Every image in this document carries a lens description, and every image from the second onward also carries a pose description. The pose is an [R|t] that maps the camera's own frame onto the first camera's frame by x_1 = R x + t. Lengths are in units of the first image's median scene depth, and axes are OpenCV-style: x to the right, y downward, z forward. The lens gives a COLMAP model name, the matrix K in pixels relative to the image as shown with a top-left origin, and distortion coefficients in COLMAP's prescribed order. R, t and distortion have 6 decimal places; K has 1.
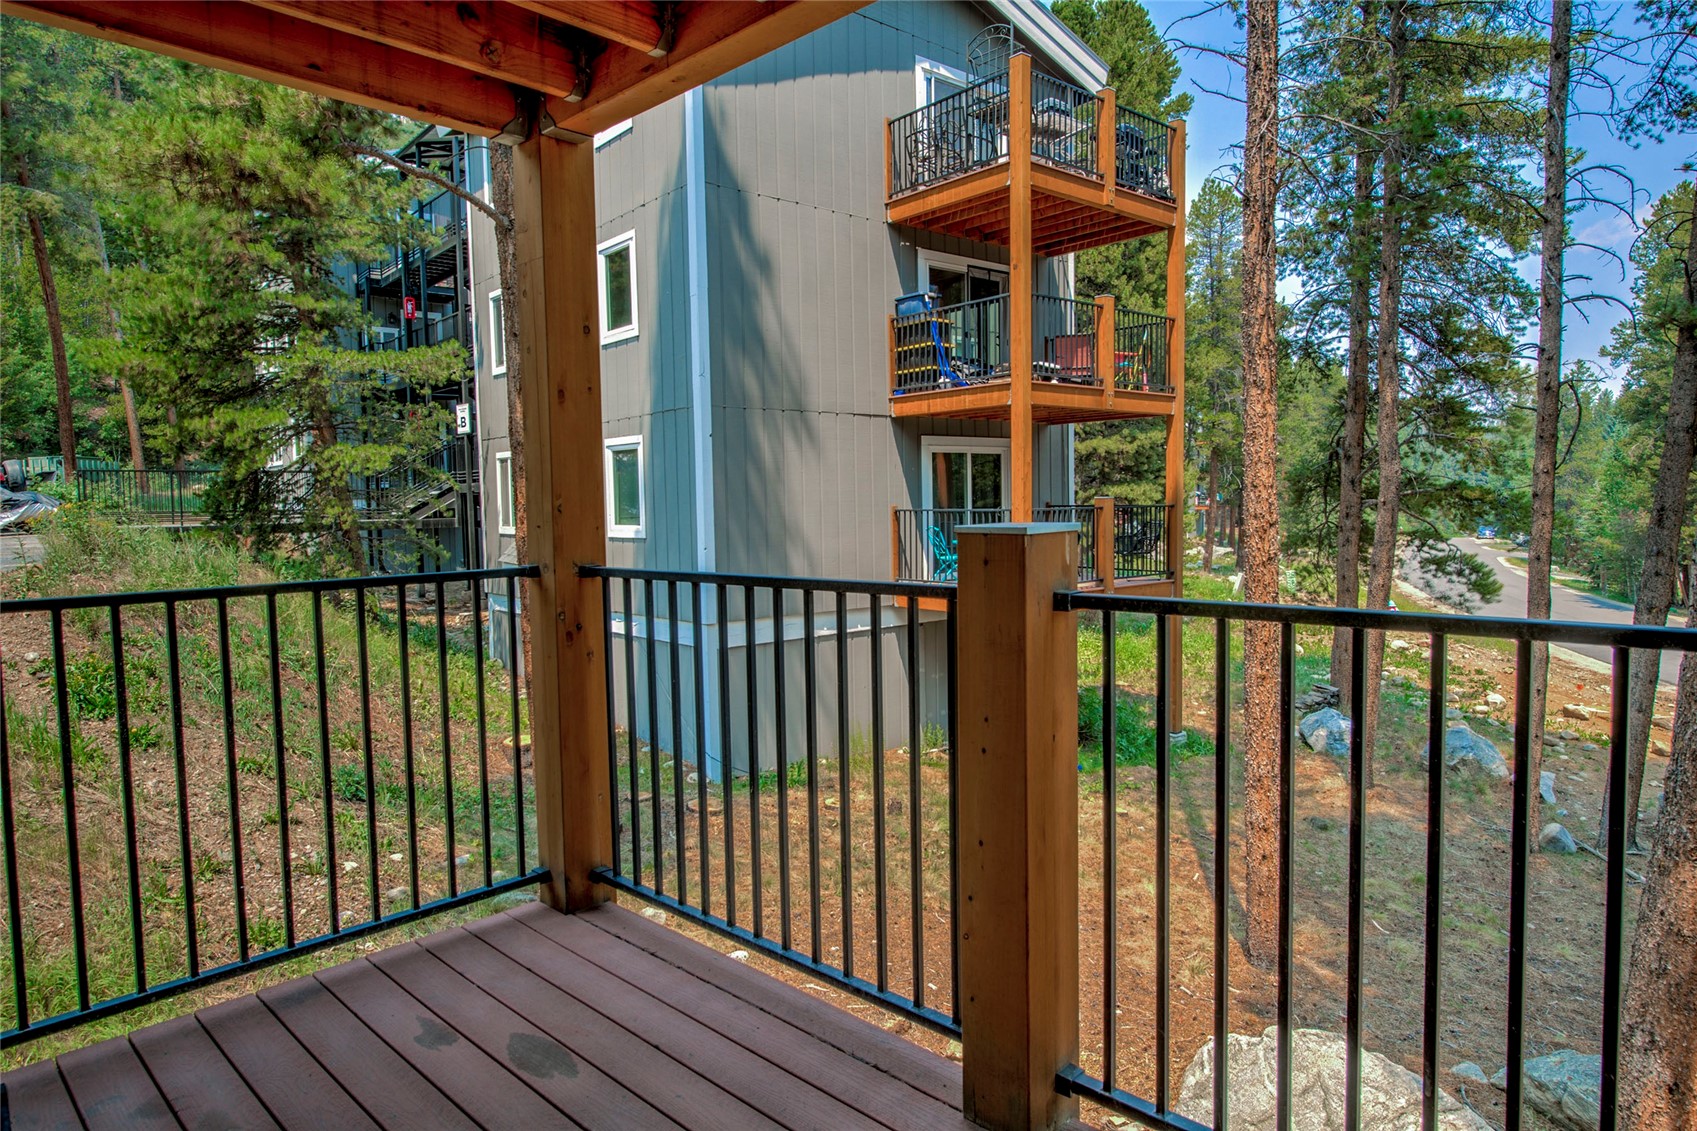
lens RADIAL K [[1037.1, 0, 848.5], [0, 1037.1, 565.5], [0, 0, 1]] dist [0.030545, -0.000473]
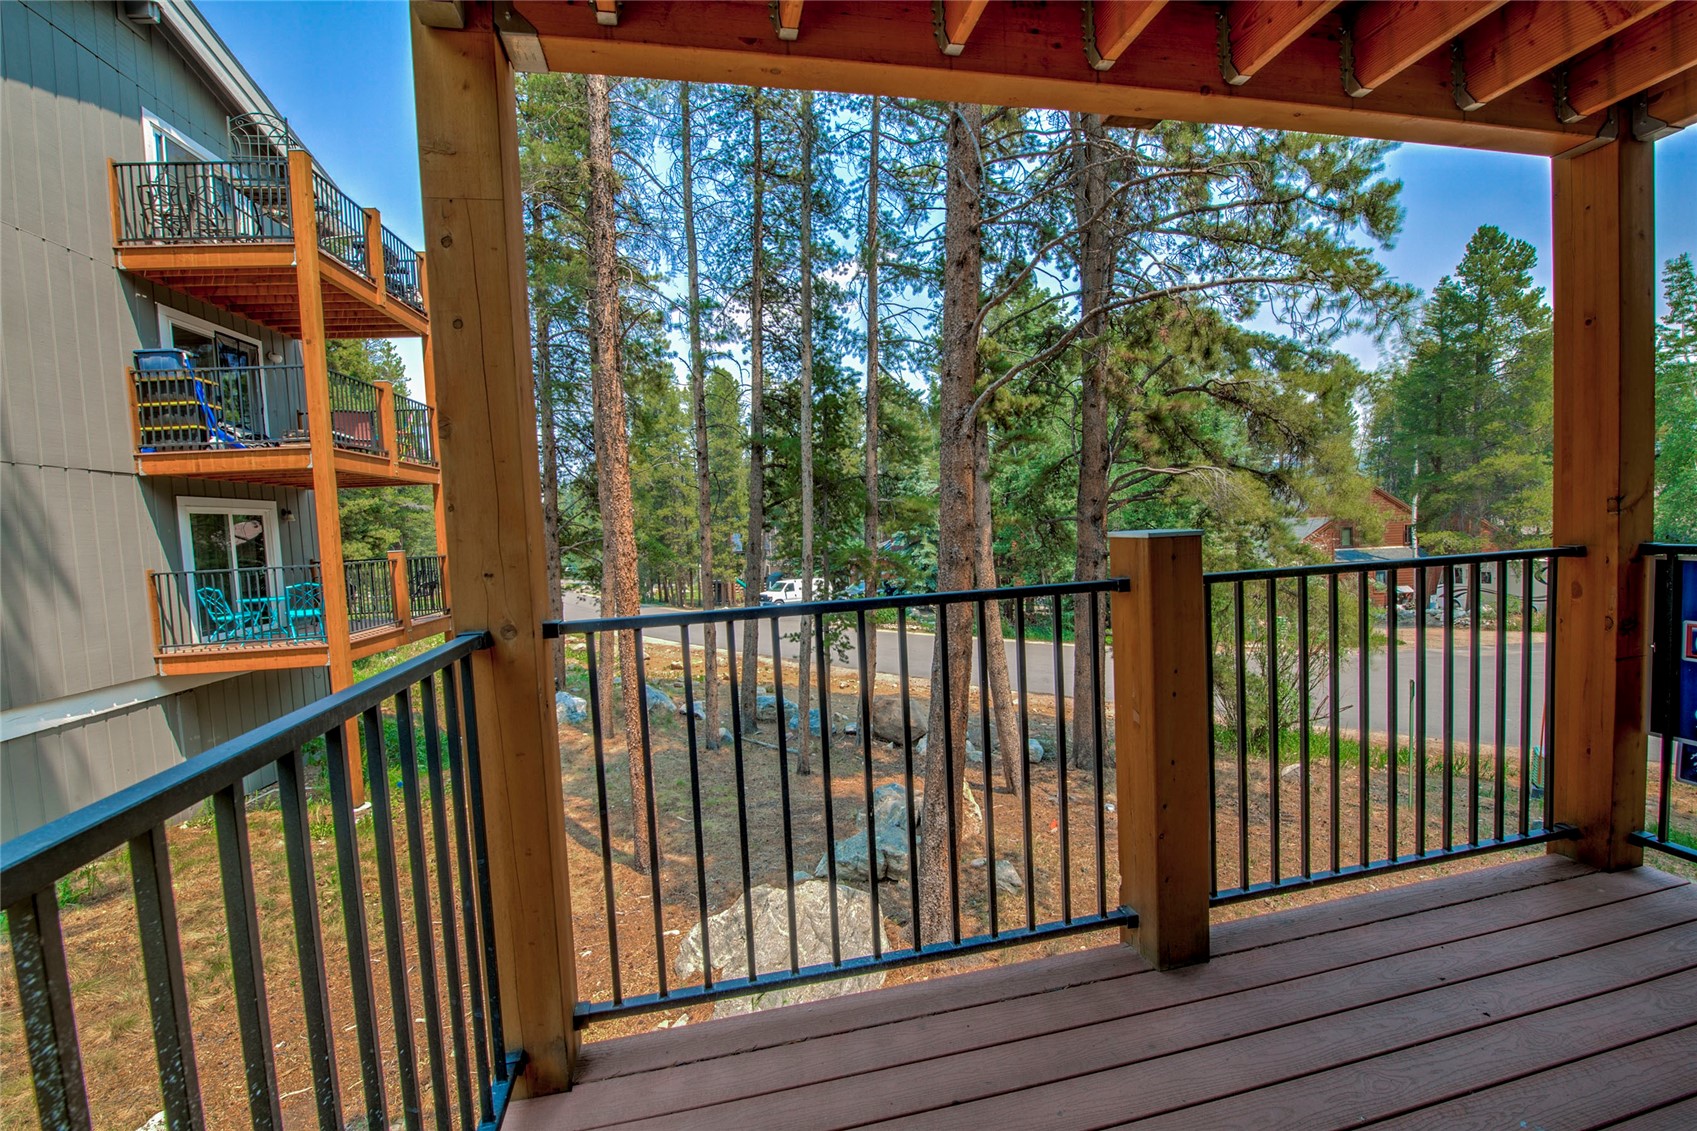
lens RADIAL K [[721.1, 0, 851.3], [0, 721.1, 570.9], [0, 0, 1]] dist [-0.010877, -0.000931]
pose [[0.561423, -0.063713, 0.825073, -0.136872], [0.092862, 0.995585, 0.013692, -0.006129], [-0.822302, 0.068931, 0.564861, 0.114214]]
